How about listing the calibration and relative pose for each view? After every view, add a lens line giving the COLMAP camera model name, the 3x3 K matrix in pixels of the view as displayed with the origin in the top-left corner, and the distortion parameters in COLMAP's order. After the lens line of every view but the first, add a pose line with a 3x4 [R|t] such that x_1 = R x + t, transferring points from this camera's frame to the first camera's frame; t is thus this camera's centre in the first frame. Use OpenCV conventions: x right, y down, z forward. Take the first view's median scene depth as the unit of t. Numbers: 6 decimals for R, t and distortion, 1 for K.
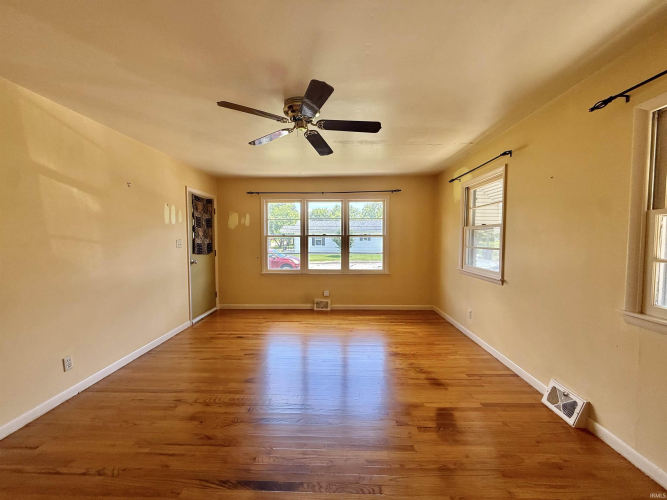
lens RADIAL K [[265.1, 0, 332.1], [0, 265.1, 251.9], [0, 0, 1]] dist [0.000546, -0.000217]
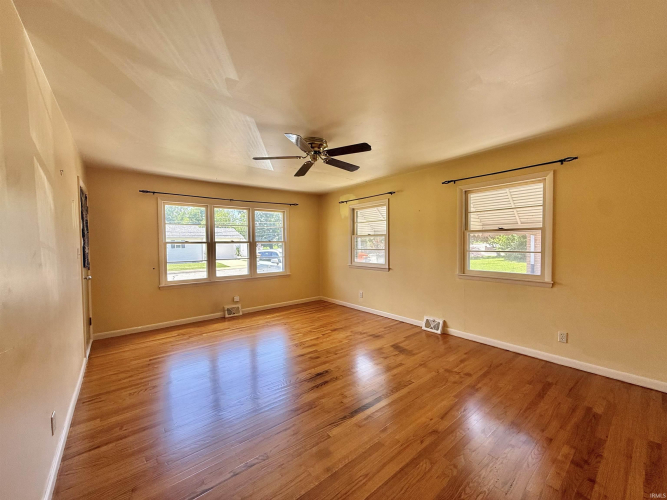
lens RADIAL K [[265.1, 0, 330.2], [0, 265.1, 253.5], [0, 0, 1]] dist [0.000546, -0.000217]
pose [[0.761820, -0.032501, 0.646973, -0.458925], [0.044554, 0.999004, -0.002277, 0.001344], [-0.646255, 0.030560, 0.762509, -0.015601]]
